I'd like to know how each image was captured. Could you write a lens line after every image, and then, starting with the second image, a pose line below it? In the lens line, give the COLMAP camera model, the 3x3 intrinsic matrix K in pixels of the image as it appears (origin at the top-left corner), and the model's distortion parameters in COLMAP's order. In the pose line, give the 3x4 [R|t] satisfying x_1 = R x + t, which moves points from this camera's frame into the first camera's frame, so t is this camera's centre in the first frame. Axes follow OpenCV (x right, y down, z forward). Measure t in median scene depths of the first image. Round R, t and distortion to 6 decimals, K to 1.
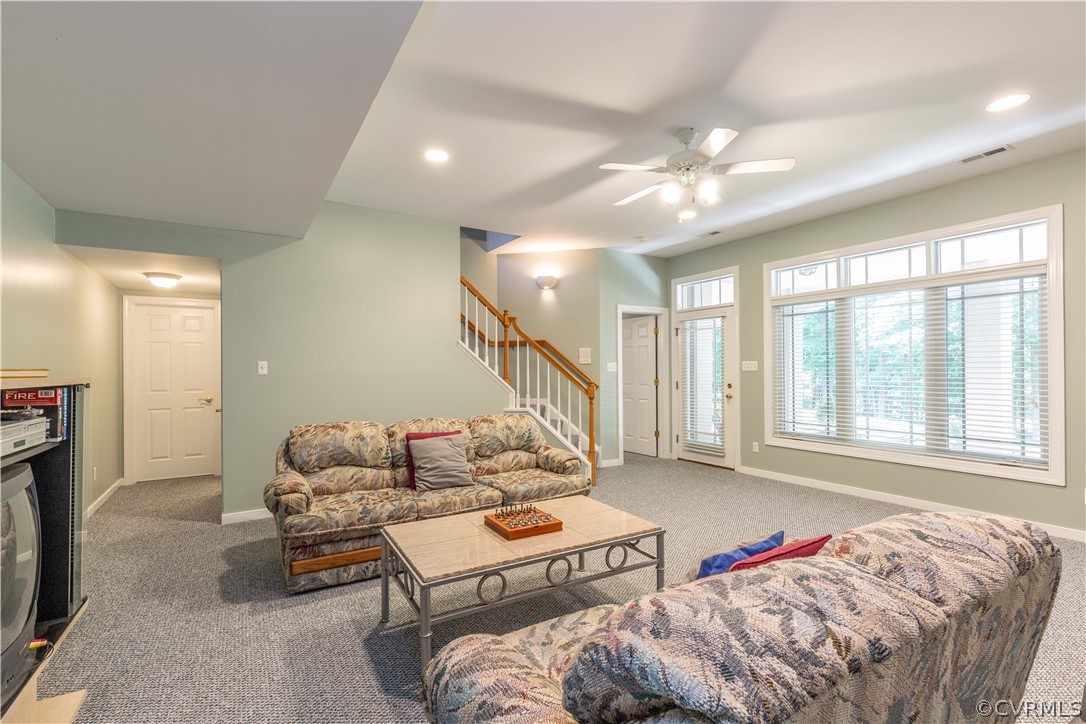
lens RADIAL K [[495.6, 0, 543.7], [0, 495.6, 363.4], [0, 0, 1]] dist [0.005003, -0.000964]
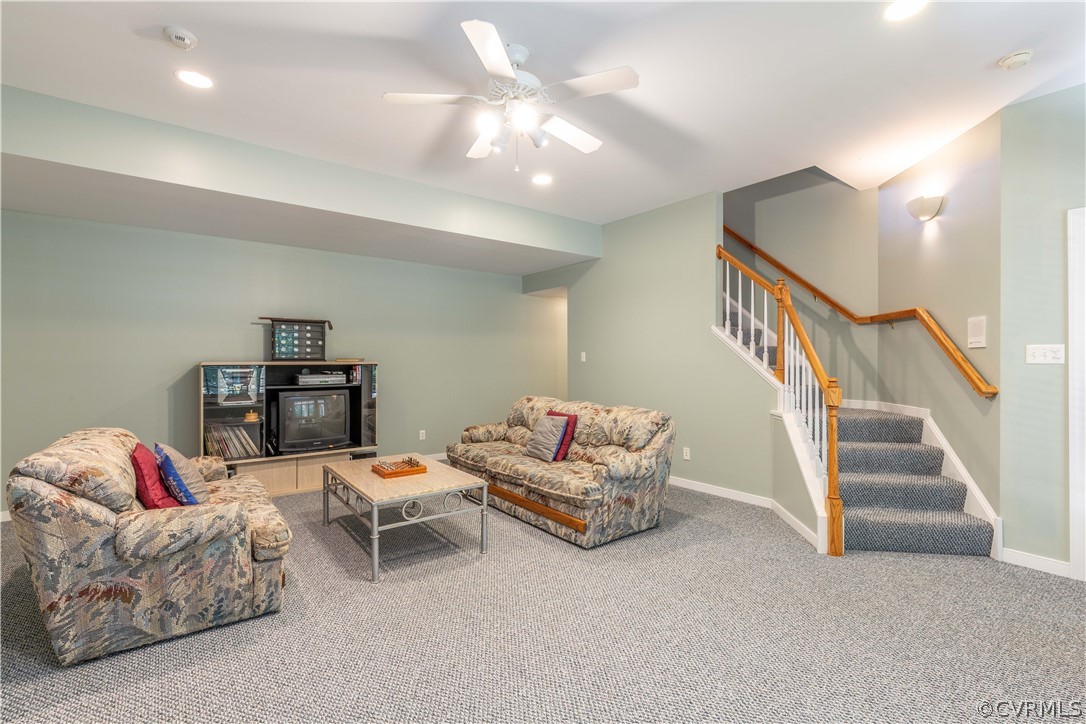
lens RADIAL K [[495.6, 0, 544.4], [0, 495.6, 359.8], [0, 0, 1]] dist [0.005003, -0.000964]
pose [[0.099891, 0.004847, -0.994987, 0.827587], [0.012600, 0.999902, 0.006136, 0.007195], [0.994919, -0.013150, 0.099820, 0.758819]]
